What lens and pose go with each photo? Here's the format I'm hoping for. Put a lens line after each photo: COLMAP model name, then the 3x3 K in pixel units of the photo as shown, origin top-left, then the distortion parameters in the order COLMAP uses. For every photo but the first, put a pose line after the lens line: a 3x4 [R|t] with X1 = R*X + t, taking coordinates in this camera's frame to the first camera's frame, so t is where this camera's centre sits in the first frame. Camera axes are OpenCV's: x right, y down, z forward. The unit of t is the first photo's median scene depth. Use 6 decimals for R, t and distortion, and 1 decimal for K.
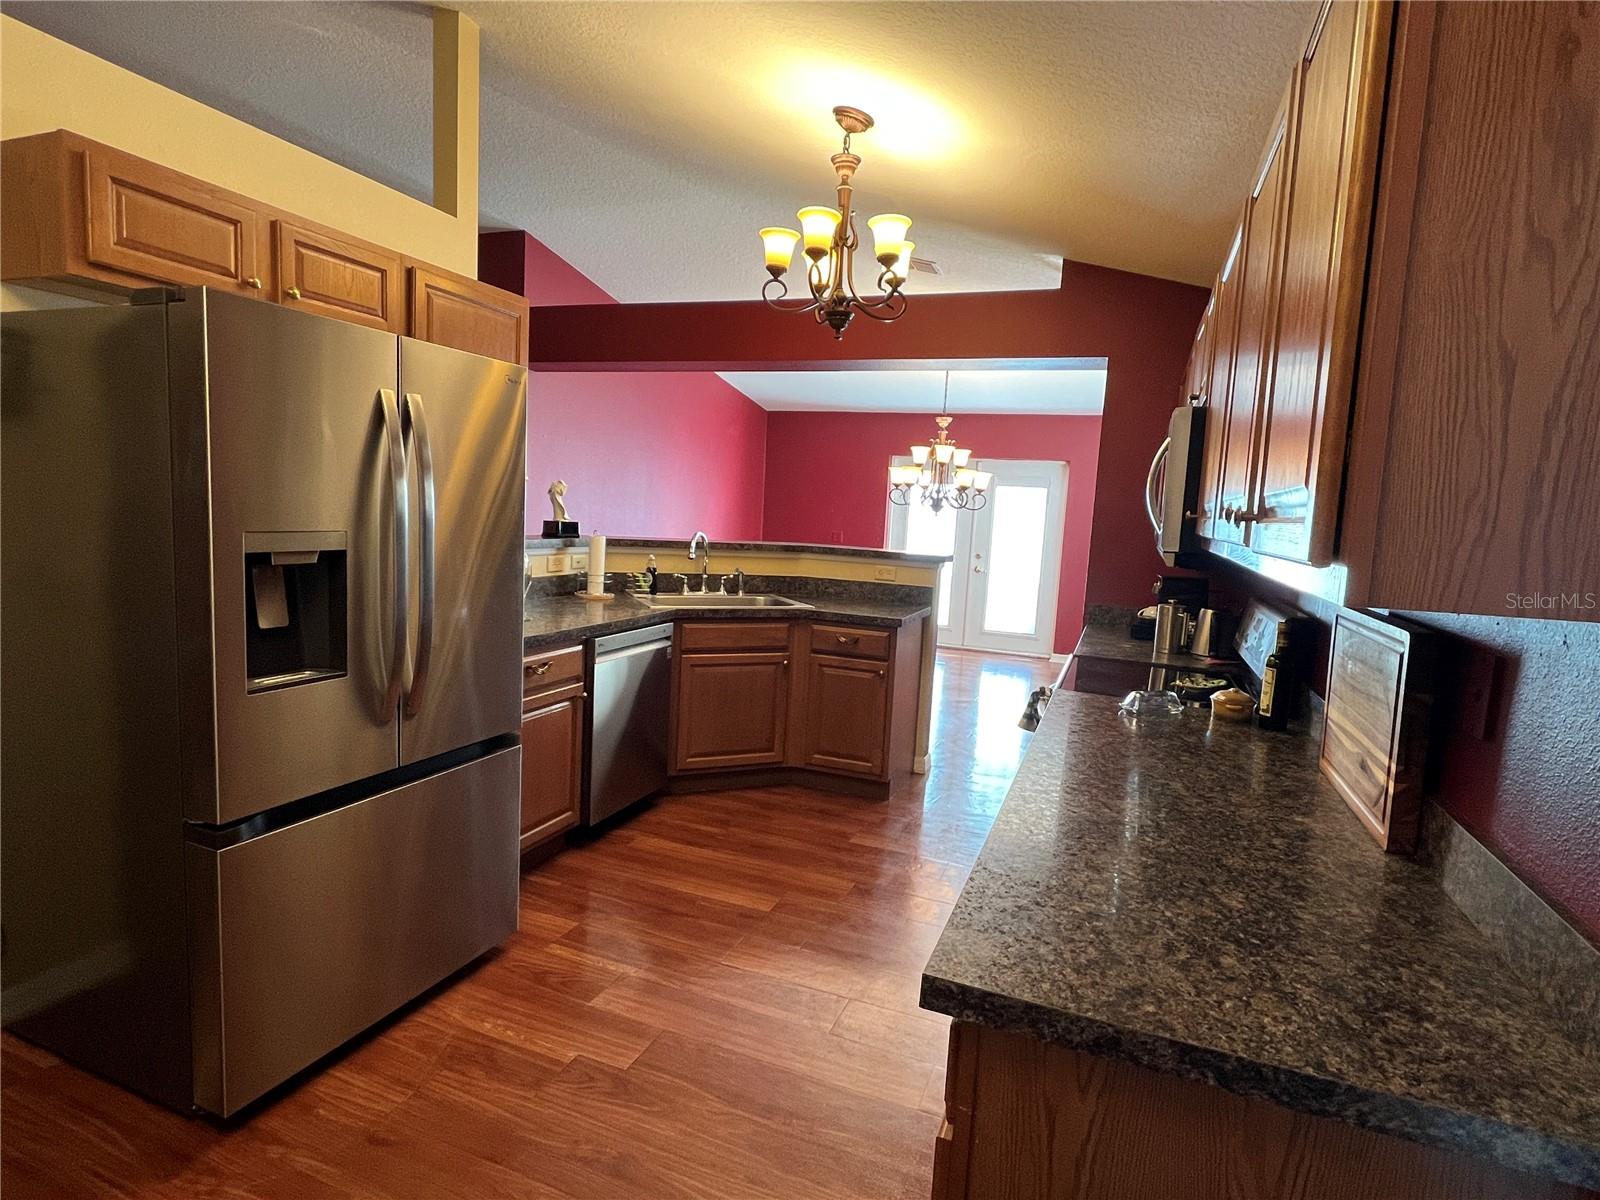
lens RADIAL K [[851.1, 0, 803.4], [0, 851.1, 591.4], [0, 0, 1]] dist [0.000772, -0.000095]
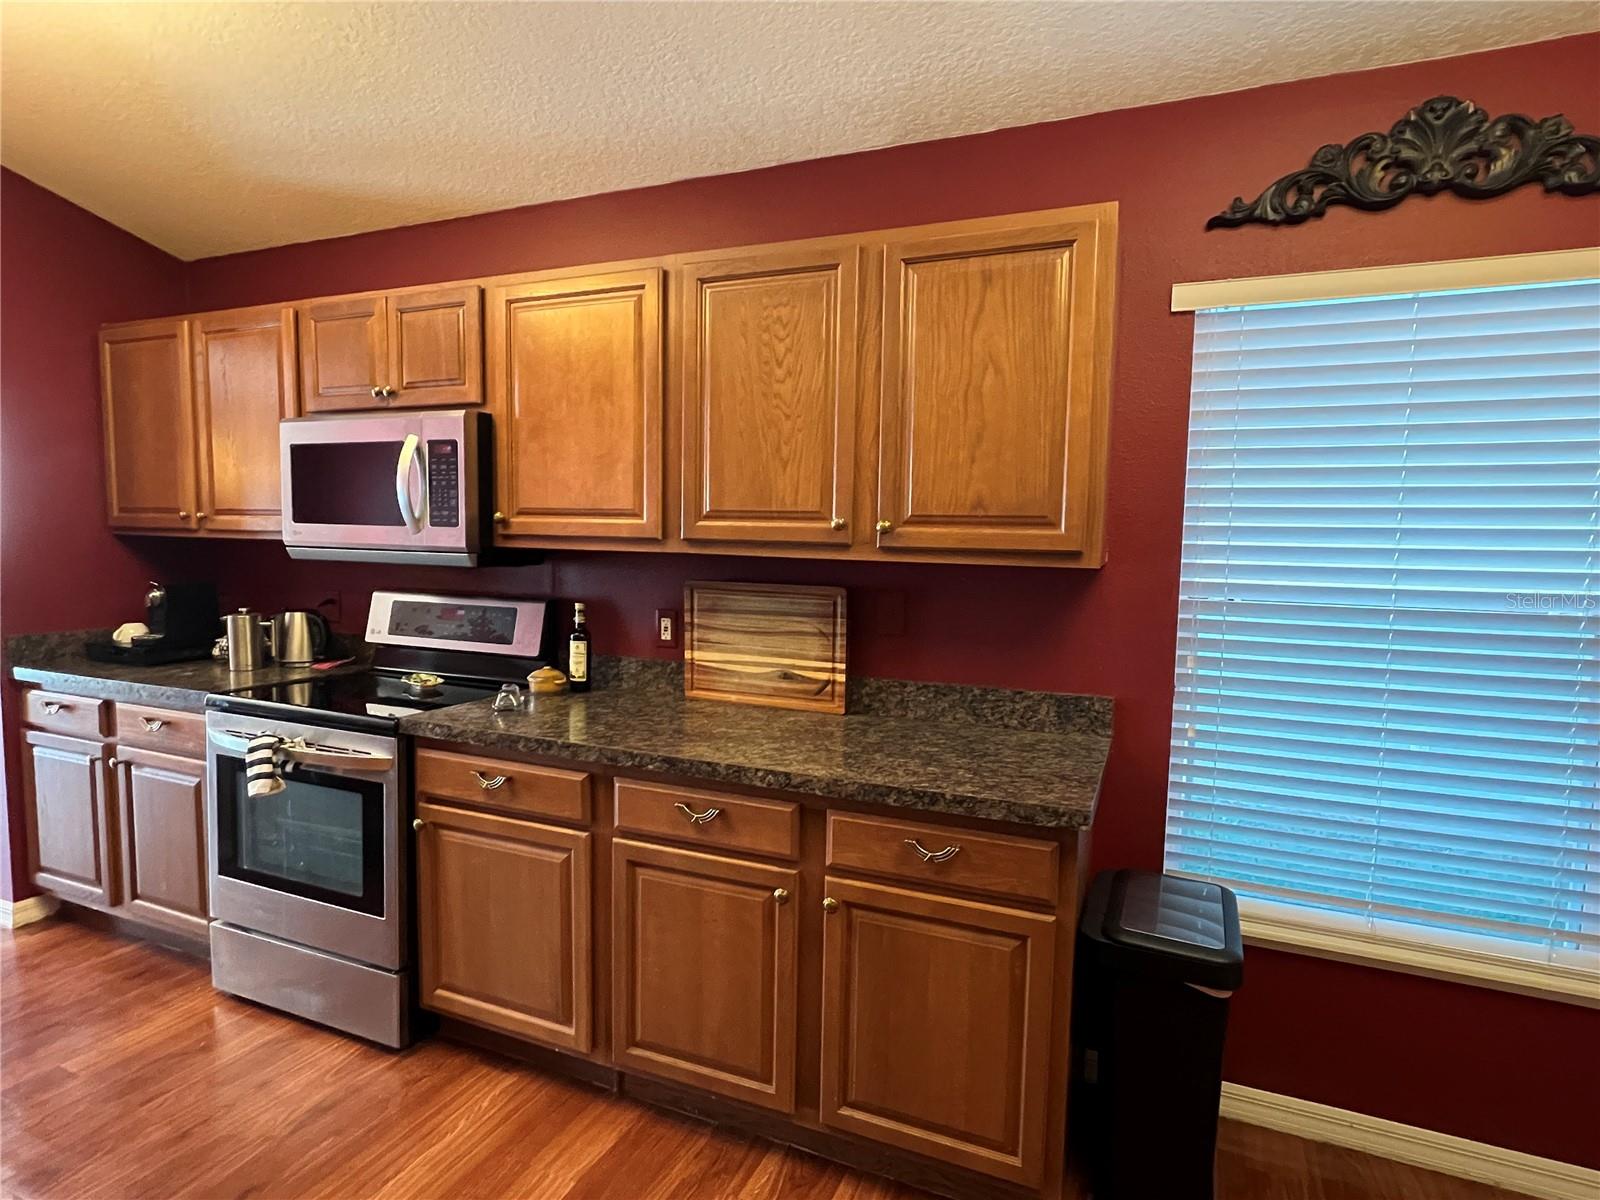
lens RADIAL K [[848.9, 0, 807.7], [0, 848.9, 611.5], [0, 0, 1]] dist [-0.001651, -0.000469]
pose [[0.028589, -0.140654, 0.989646, -0.326109], [0.085314, 0.986781, 0.137782, -0.046965], [-0.995944, 0.080492, 0.040211, 0.325575]]
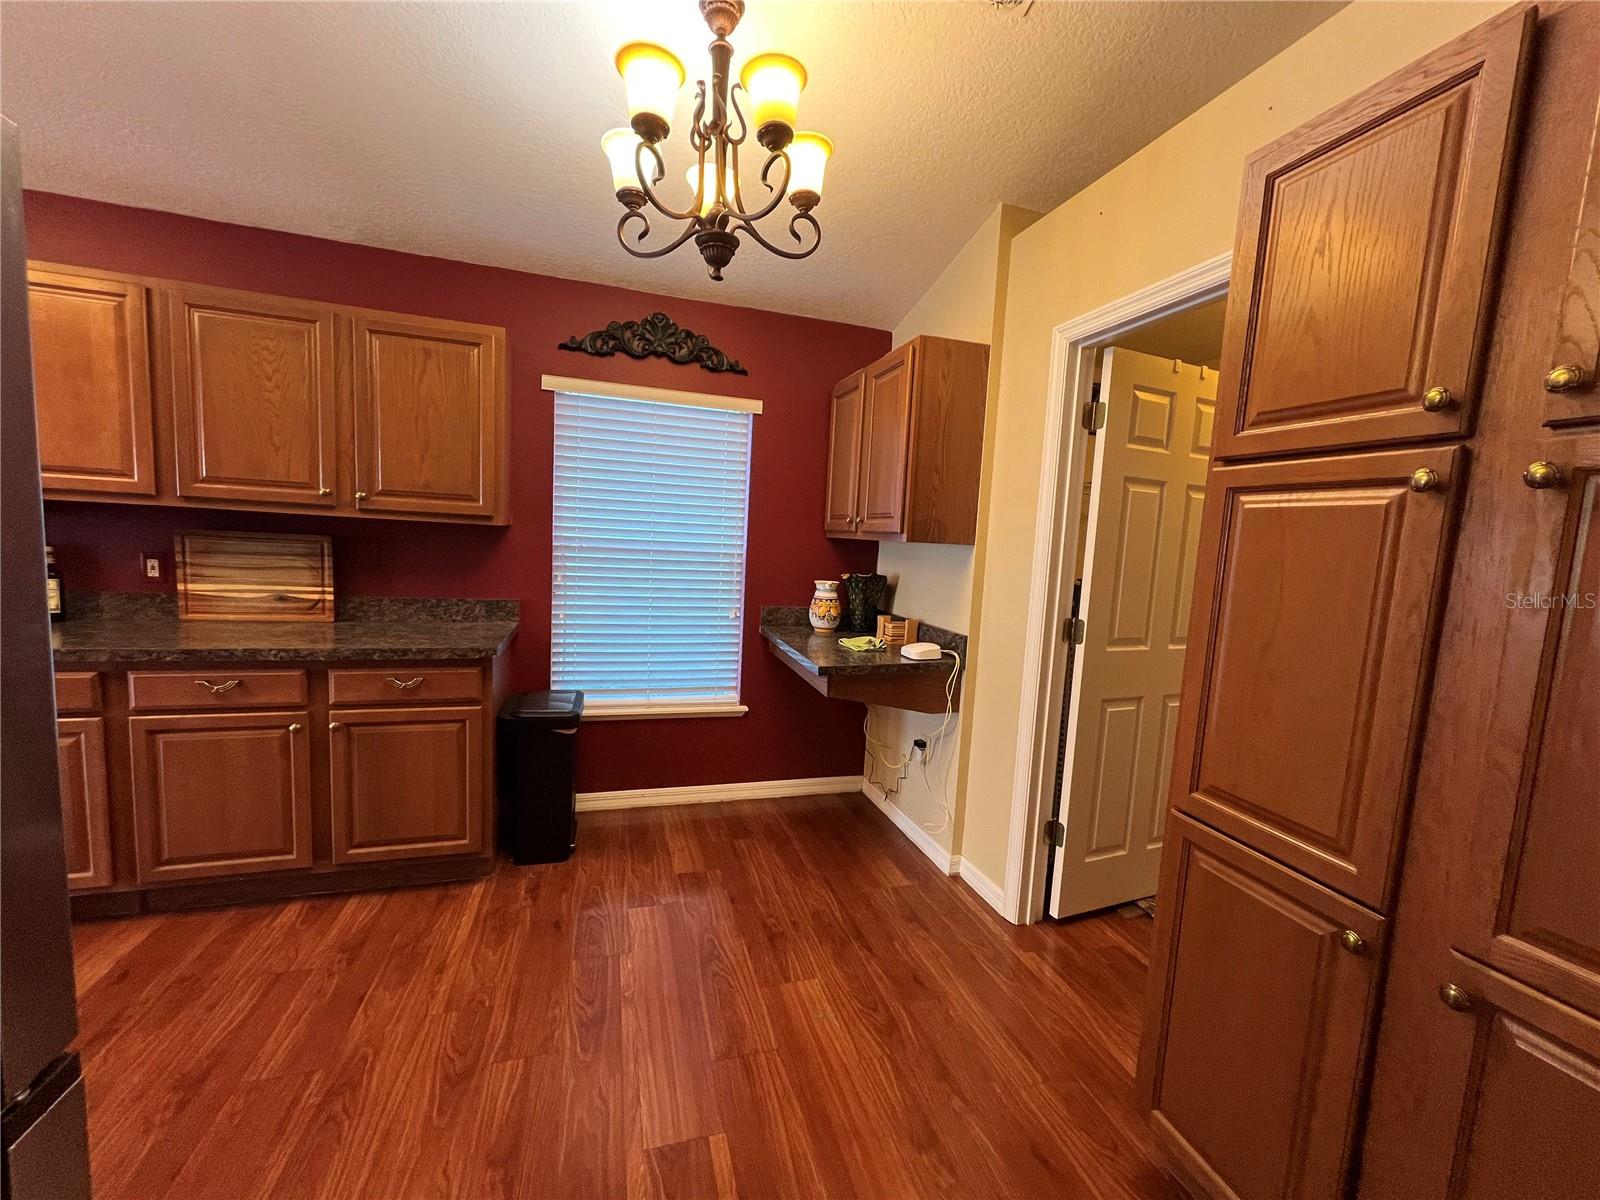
lens RADIAL K [[642.1, 0, 802.6], [0, 642.1, 602.3], [0, 0, 1]] dist [-0.000858, 0.000304]
pose [[-0.619708, -0.167637, 0.766720, -0.545885], [-0.006942, 0.978055, 0.208233, -0.053695], [-0.784801, 0.123721, -0.607272, 0.348775]]
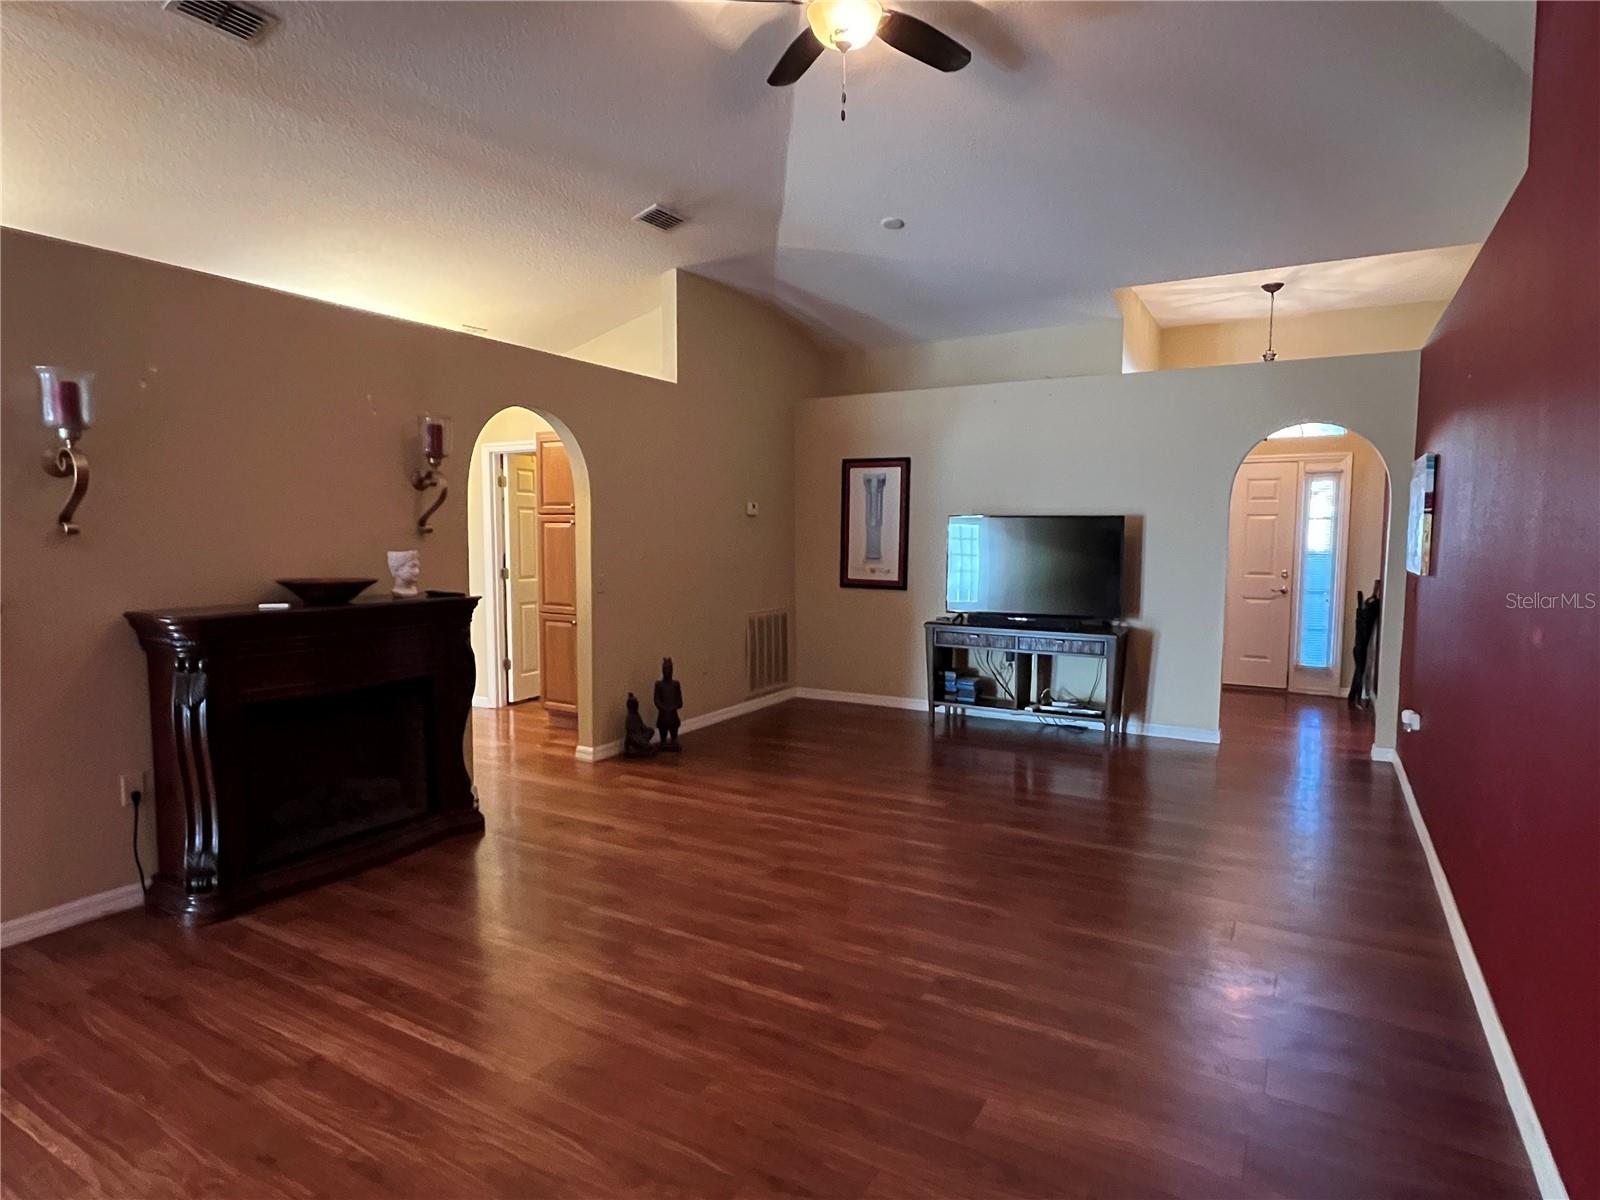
lens RADIAL K [[901.5, 0, 801.7], [0, 901.5, 602.2], [0, 0, 1]] dist [-0.003185, 0.000988]
pose [[-0.986774, -0.069260, 0.146558, -1.110044], [-0.040919, 0.981274, 0.188221, -0.218522], [-0.156850, 0.179735, -0.971130, 1.472147]]
